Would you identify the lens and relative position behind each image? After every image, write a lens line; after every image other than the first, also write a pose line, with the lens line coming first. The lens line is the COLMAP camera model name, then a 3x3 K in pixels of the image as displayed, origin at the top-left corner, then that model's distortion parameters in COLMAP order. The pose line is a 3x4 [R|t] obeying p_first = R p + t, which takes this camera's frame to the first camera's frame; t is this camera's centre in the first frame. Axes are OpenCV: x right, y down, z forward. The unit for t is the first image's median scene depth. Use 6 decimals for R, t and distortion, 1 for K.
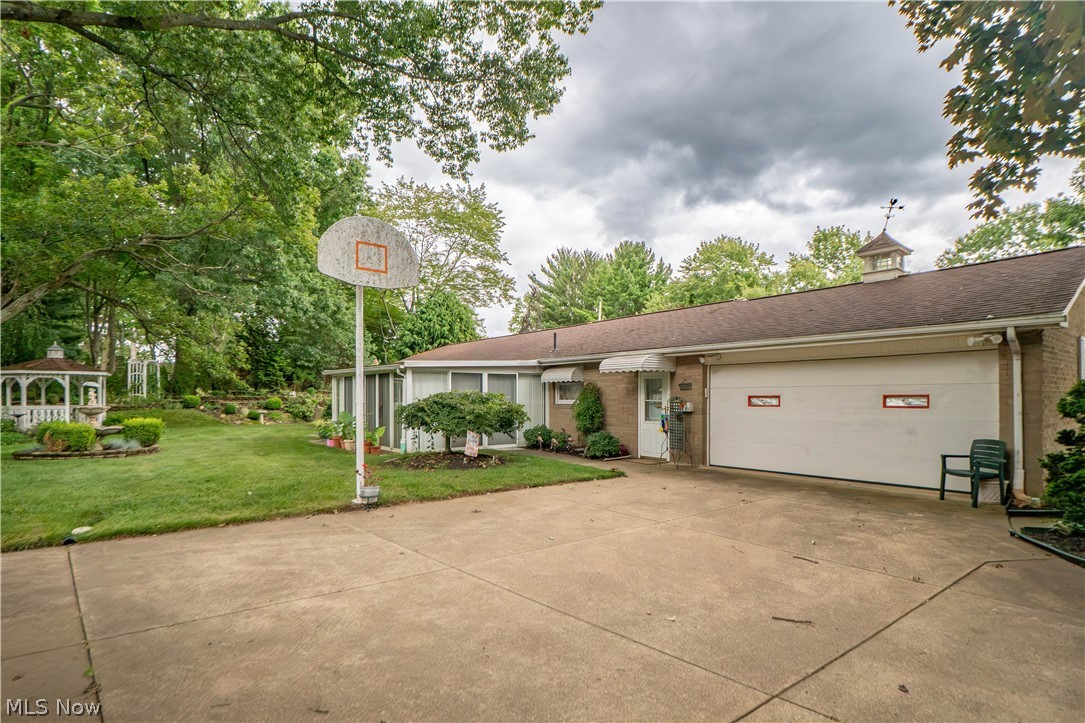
lens RADIAL K [[551.3, 0, 529.3], [0, 551.3, 380.8], [0, 0, 1]] dist [-0.032807, 0.000010]
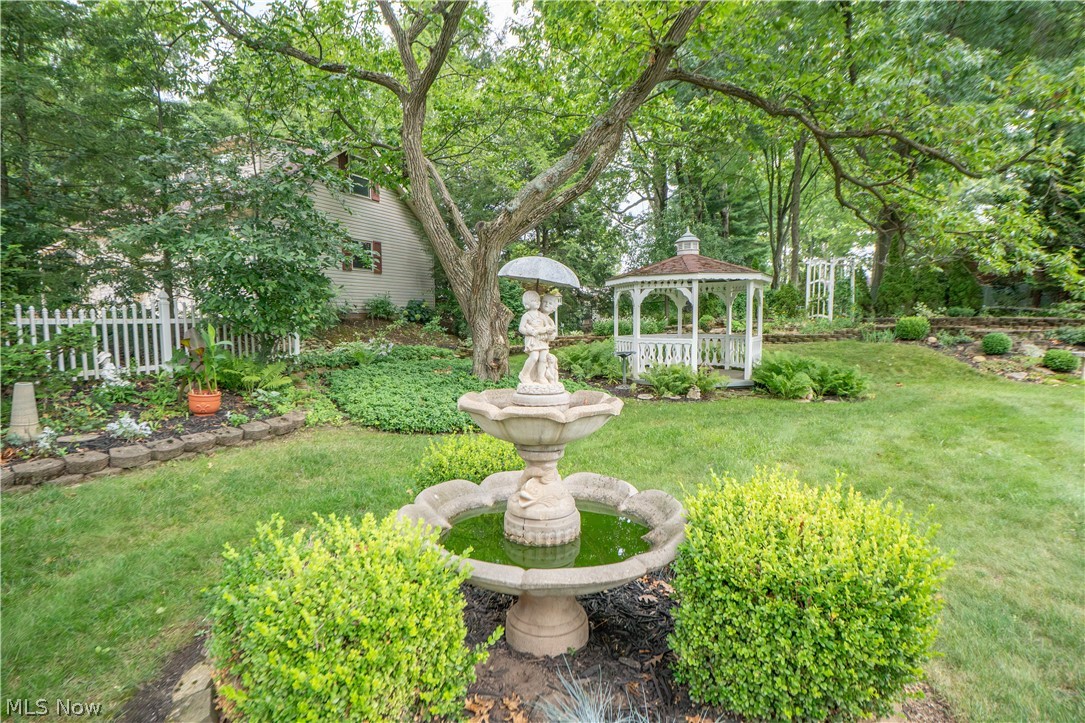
lens RADIAL K [[551.3, 0, 529.3], [0, 551.3, 380.8], [0, 0, 1]] dist [-0.032807, 0.000010]
pose [[0.435191, 0.098956, -0.894884, -0.297971], [0.033297, 0.991493, 0.125831, 0.009589], [0.899722, -0.084558, 0.428194, 0.422887]]
